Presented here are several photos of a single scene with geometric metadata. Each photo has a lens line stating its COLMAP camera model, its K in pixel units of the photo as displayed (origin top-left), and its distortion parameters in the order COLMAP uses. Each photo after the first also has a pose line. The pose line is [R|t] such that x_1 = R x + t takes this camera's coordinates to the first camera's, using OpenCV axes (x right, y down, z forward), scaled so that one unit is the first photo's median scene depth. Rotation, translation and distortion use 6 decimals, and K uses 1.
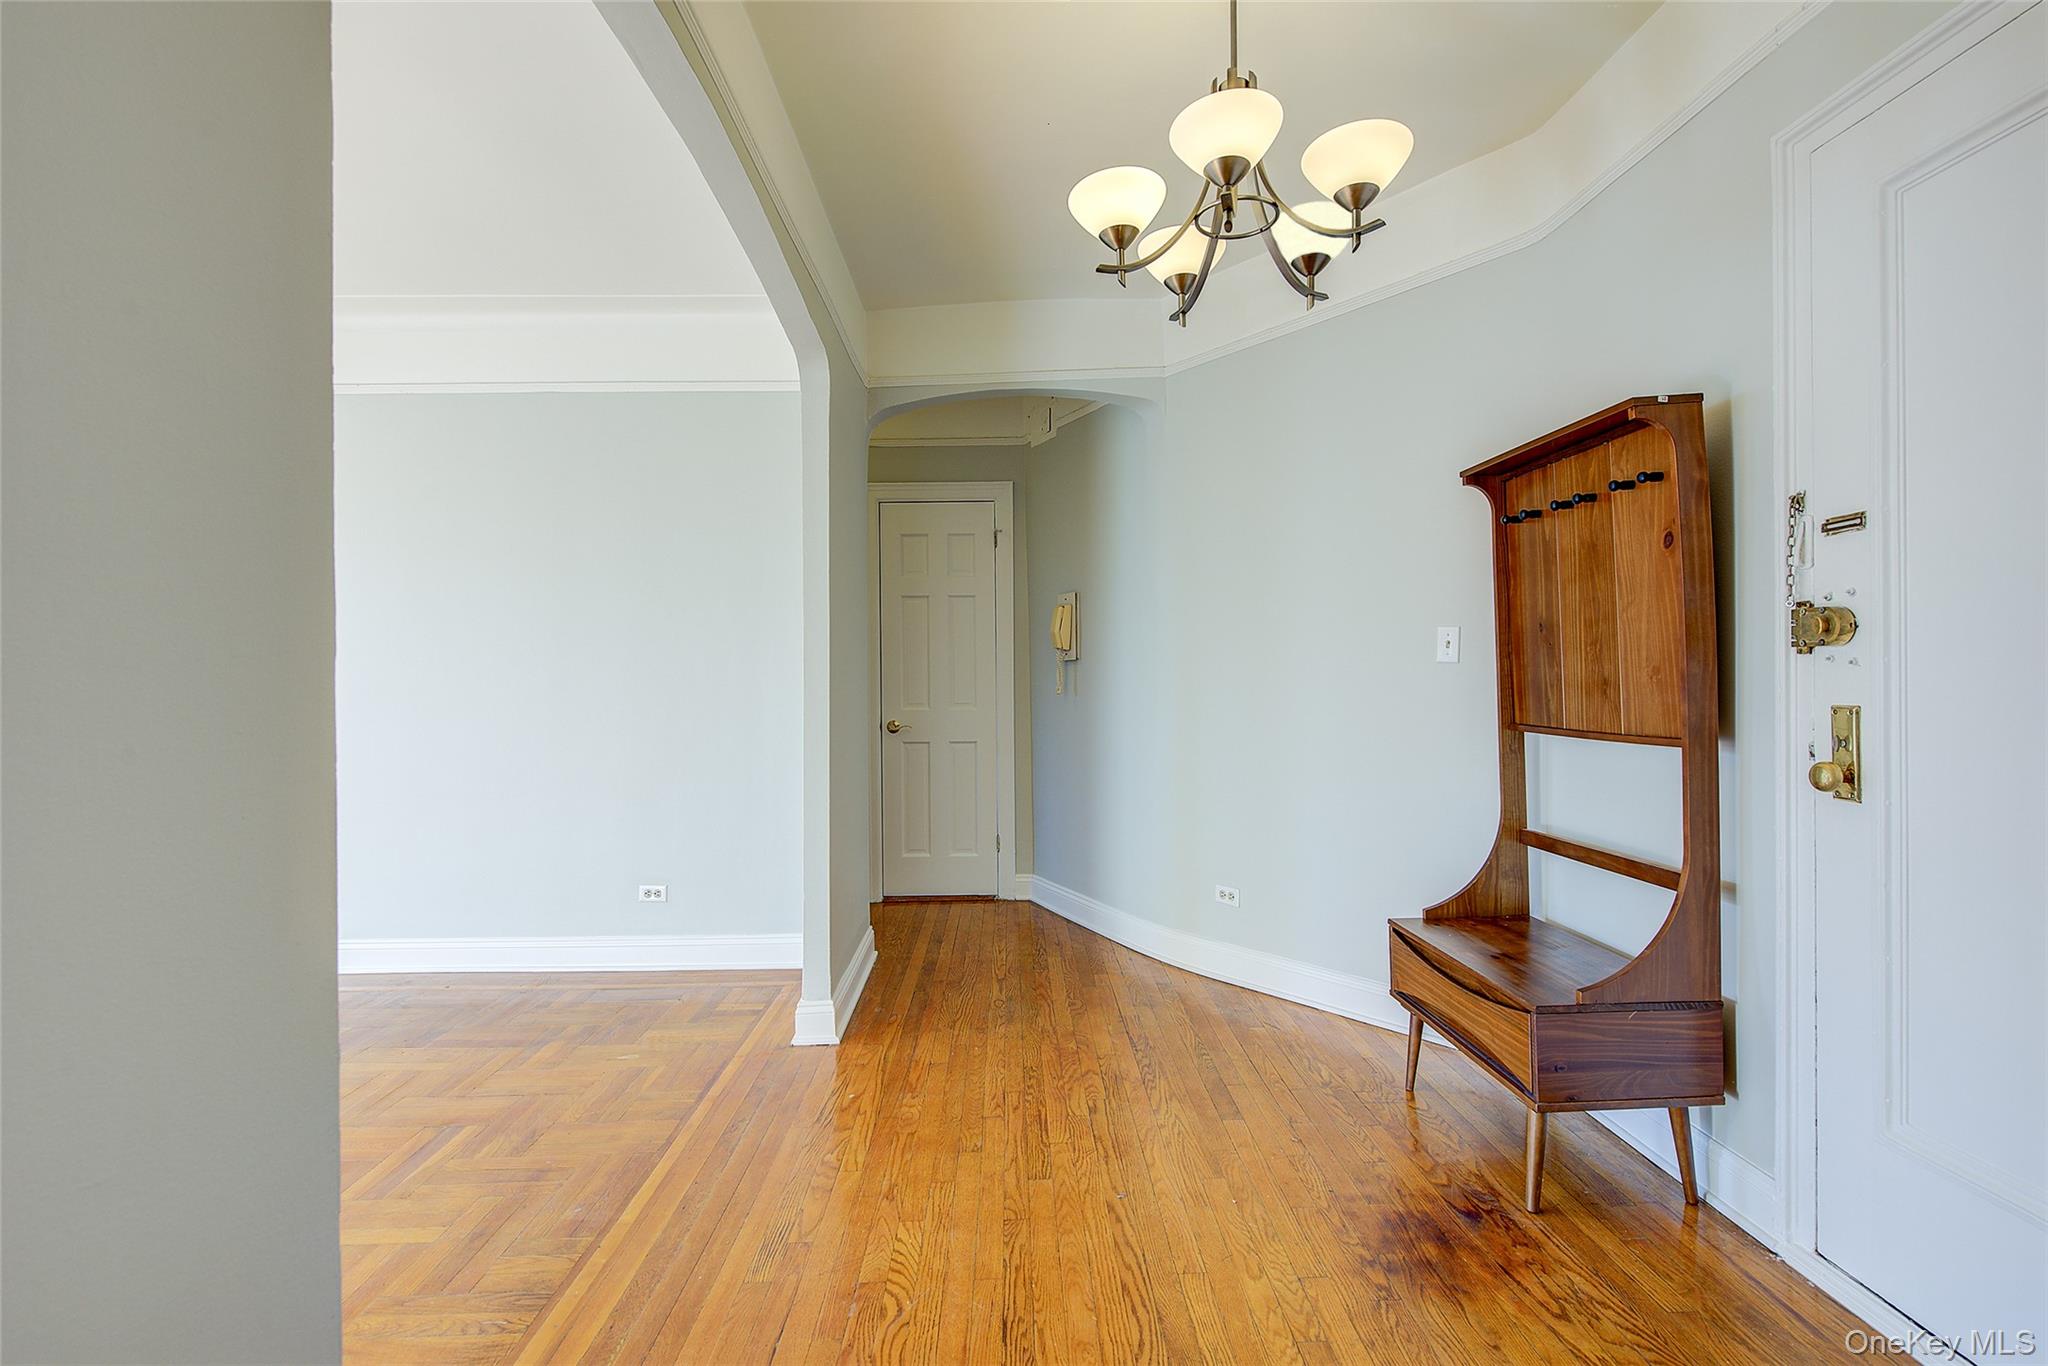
lens RADIAL K [[901.1, 0, 996.6], [0, 901.1, 714.4], [0, 0, 1]] dist [0.016843, -0.000084]
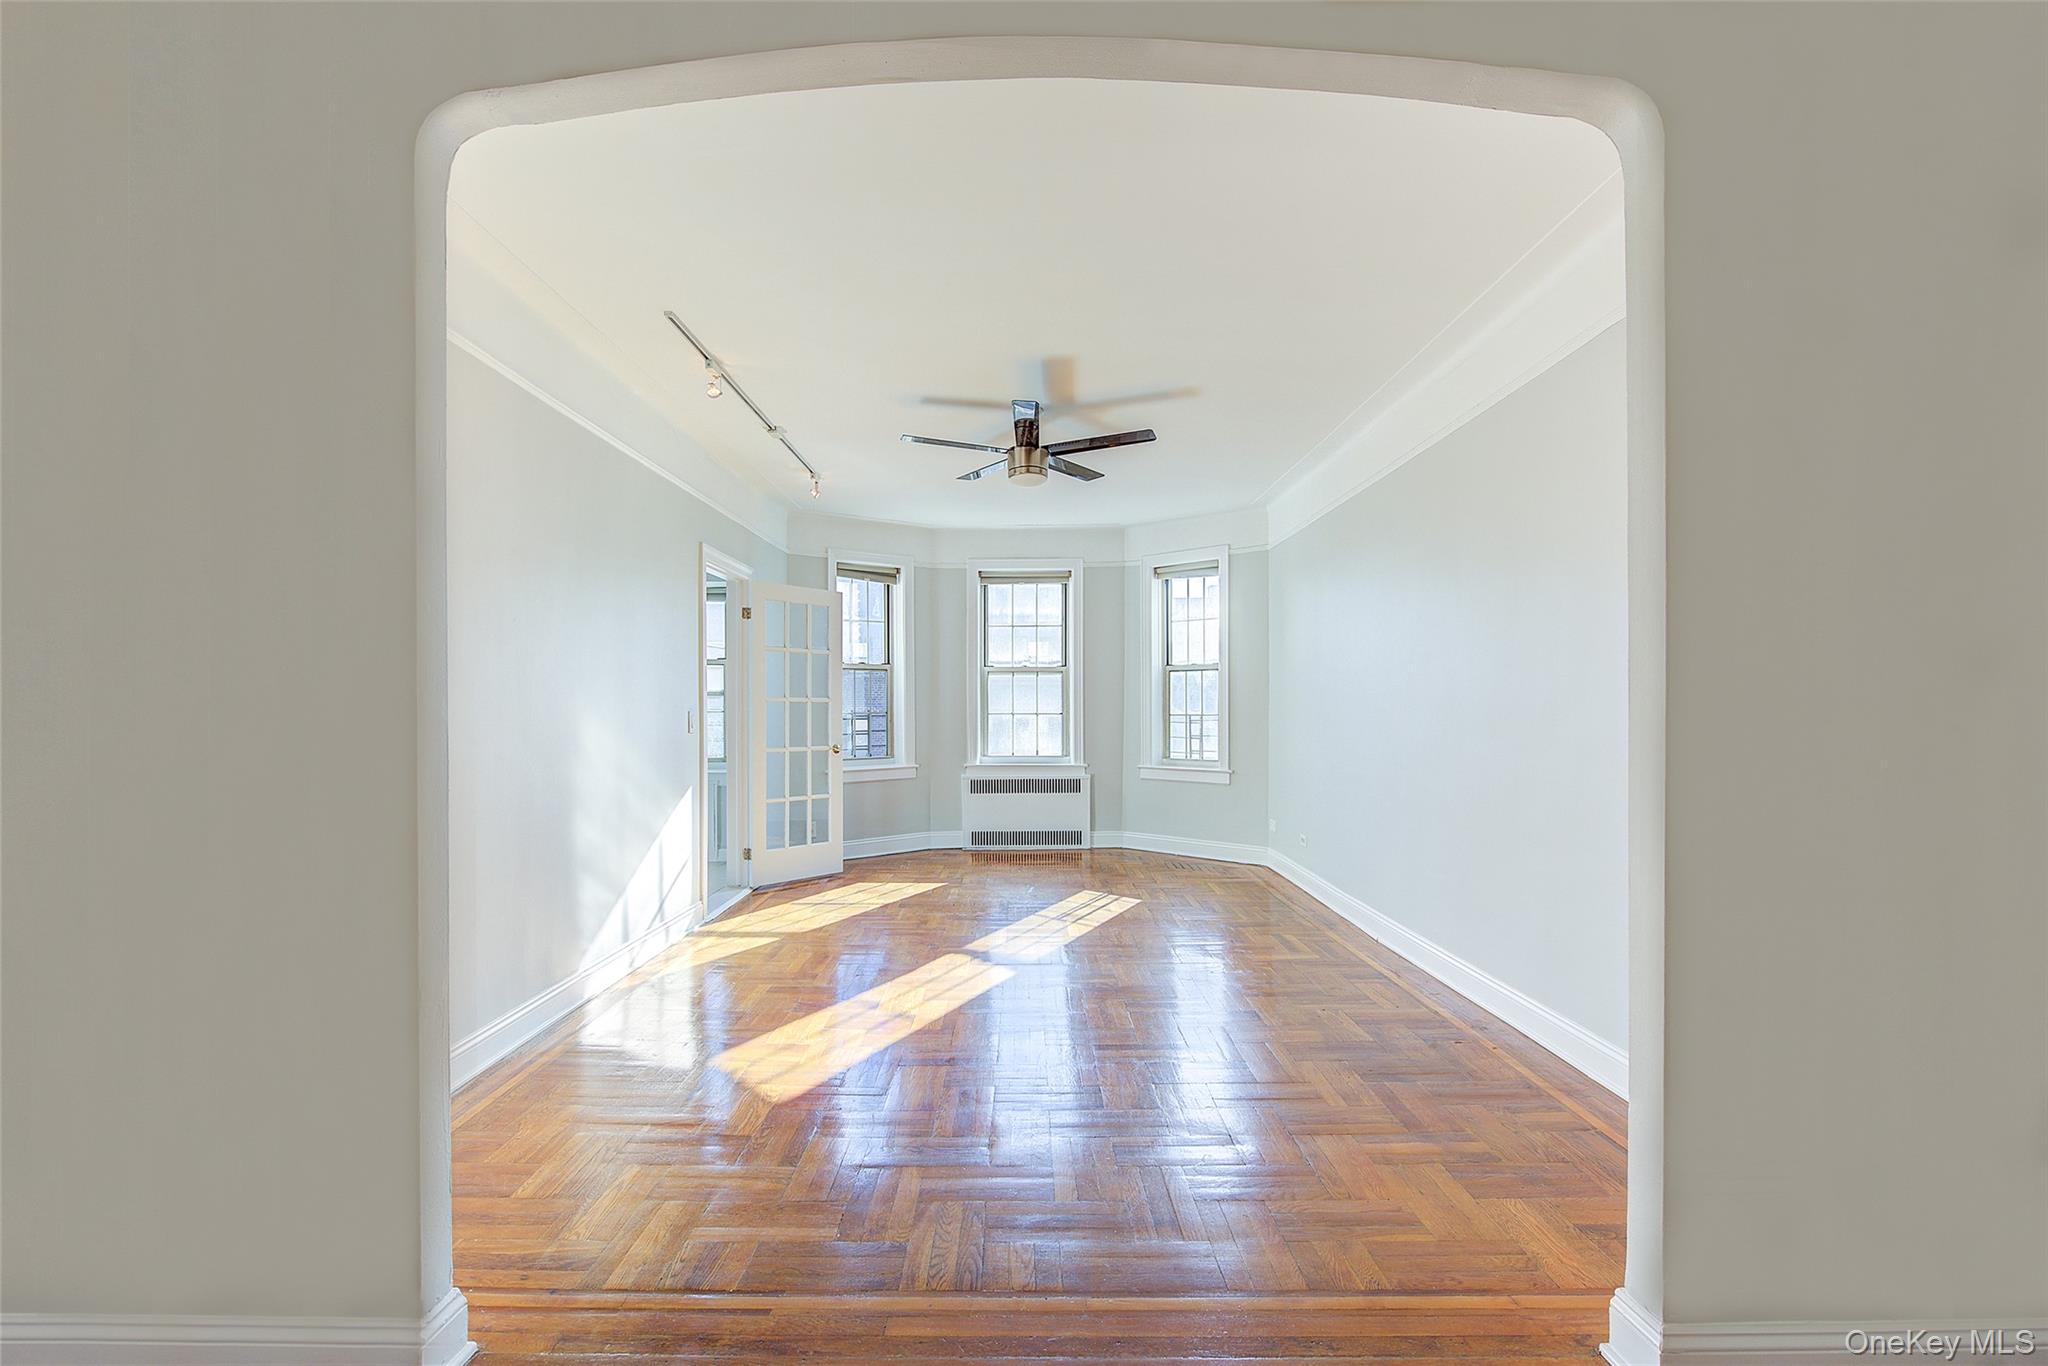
lens RADIAL K [[901.1, 0, 996.6], [0, 901.1, 714.4], [0, 0, 1]] dist [0.016843, -0.000084]
pose [[-0.007454, 0.008688, -0.999934, 0.412435], [-0.030729, 0.999488, 0.008913, -0.023815], [0.999500, 0.030793, -0.007183, 0.764497]]
